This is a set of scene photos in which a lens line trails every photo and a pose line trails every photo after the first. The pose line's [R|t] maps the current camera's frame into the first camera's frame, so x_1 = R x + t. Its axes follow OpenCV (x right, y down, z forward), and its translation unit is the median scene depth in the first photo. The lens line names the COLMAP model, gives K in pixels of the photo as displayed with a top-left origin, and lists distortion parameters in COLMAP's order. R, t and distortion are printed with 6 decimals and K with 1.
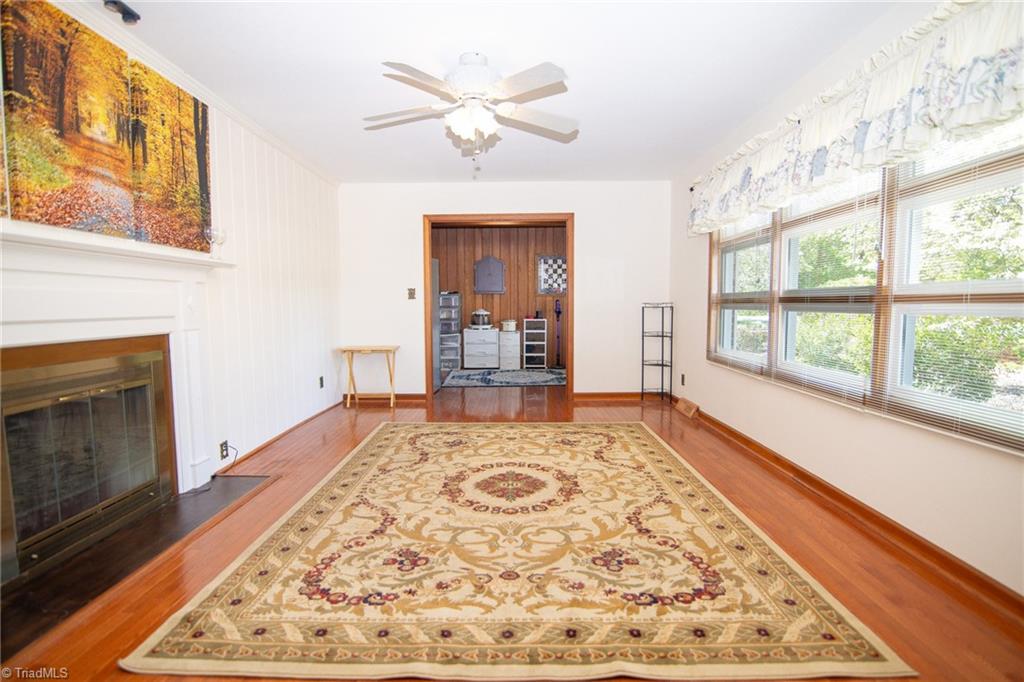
lens RADIAL K [[517.6, 0, 512.6], [0, 517.6, 344.3], [0, 0, 1]] dist [-0.021611, 0.001287]
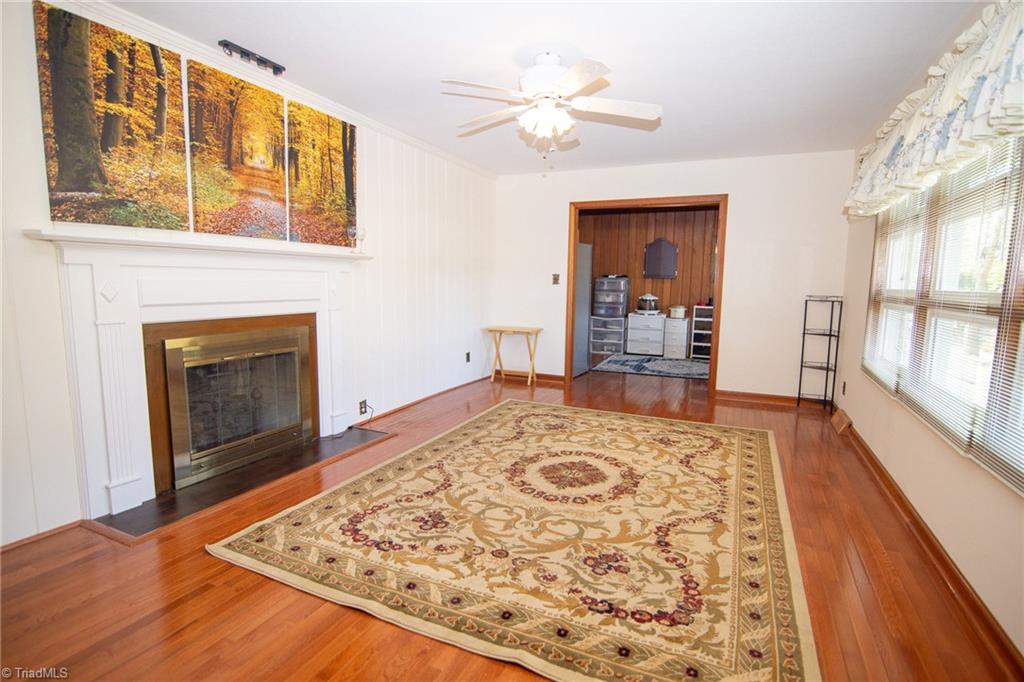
lens RADIAL K [[517.6, 0, 515.0], [0, 517.6, 342.6], [0, 0, 1]] dist [-0.021611, 0.001287]
pose [[0.912920, 0.068469, -0.402354, 0.312714], [-0.052270, 0.997324, 0.051117, -0.038447], [0.404777, -0.025635, 0.914056, 0.021028]]
